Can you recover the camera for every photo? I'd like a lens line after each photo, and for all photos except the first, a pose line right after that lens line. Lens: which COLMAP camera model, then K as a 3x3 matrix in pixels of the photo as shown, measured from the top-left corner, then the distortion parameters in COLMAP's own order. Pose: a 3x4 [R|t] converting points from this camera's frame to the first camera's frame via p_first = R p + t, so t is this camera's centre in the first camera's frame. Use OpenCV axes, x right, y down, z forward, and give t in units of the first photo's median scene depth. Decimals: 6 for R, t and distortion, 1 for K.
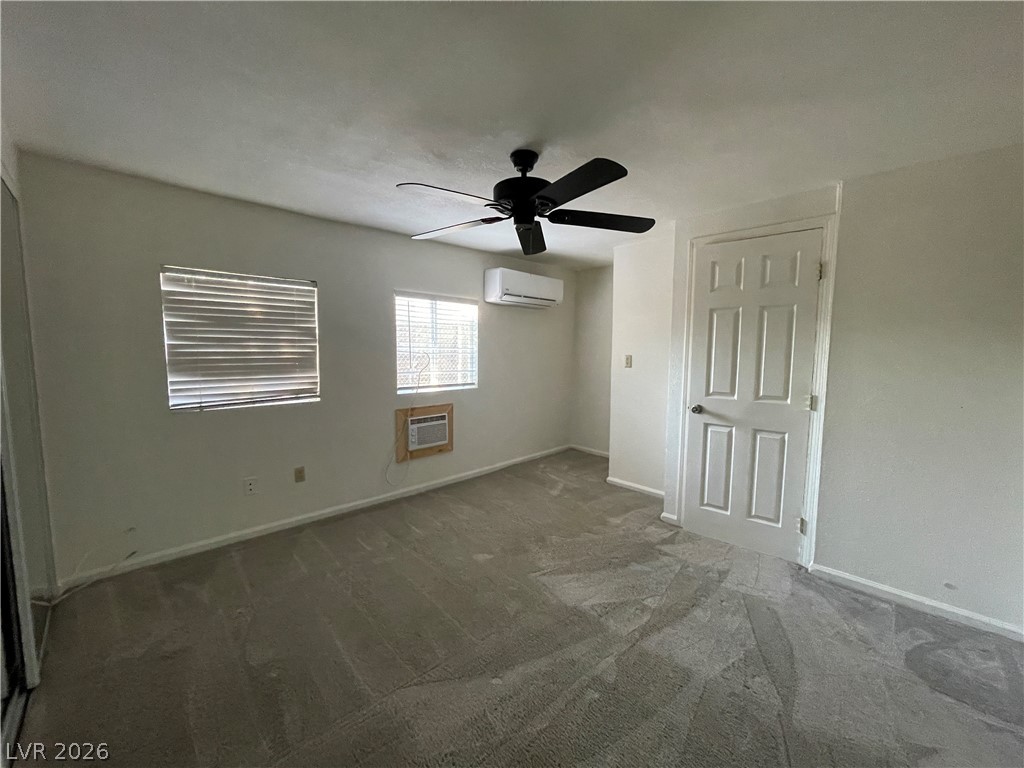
lens RADIAL K [[410.4, 0, 515.3], [0, 410.4, 385.6], [0, 0, 1]] dist [-0.000443, -0.000002]
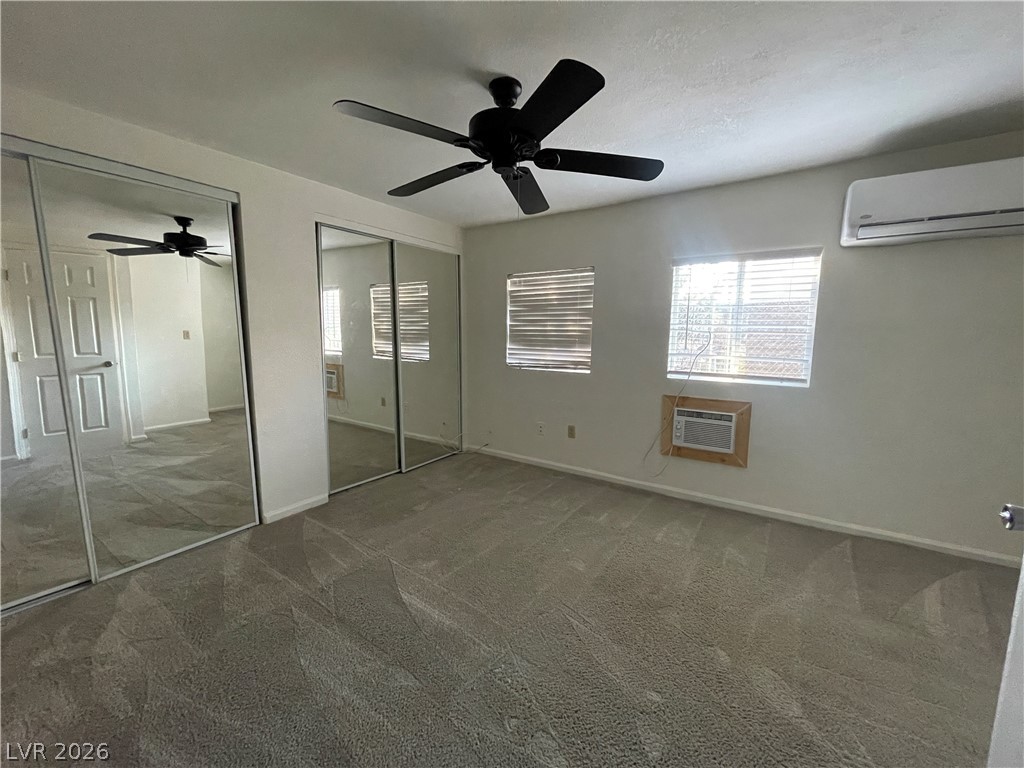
lens RADIAL K [[418.1, 0, 519.0], [0, 418.1, 380.2], [0, 0, 1]] dist [0.000134, -0.000009]
pose [[0.183211, 0.113027, -0.976555, 0.620996], [-0.091627, 0.991008, 0.097509, -0.038370], [0.978794, 0.071614, 0.191920, 0.595615]]
